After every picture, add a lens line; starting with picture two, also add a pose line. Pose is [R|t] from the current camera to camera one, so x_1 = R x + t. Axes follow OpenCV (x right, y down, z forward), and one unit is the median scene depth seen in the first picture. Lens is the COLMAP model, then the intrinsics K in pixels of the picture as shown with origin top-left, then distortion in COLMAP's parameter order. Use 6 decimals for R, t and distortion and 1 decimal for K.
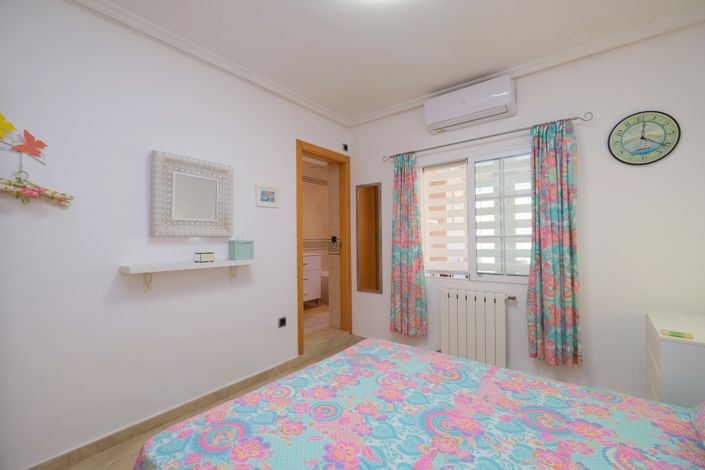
lens RADIAL K [[308.0, 0, 354.4], [0, 308.0, 235.9], [0, 0, 1]] dist [-0.004347, -0.000285]
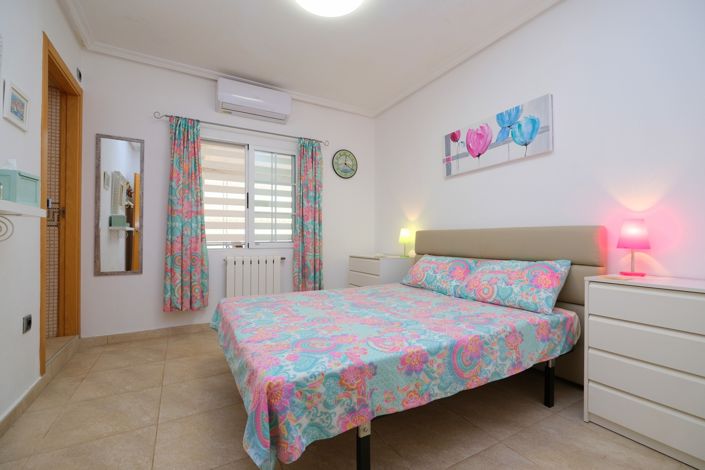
lens RADIAL K [[308.0, 0, 355.1], [0, 308.0, 237.0], [0, 0, 1]] dist [-0.004347, -0.000285]
pose [[0.367871, 0.020847, 0.929643, -0.648217], [-0.013741, 0.999761, -0.016982, 0.130537], [-0.929775, -0.006527, 0.368070, 0.216197]]
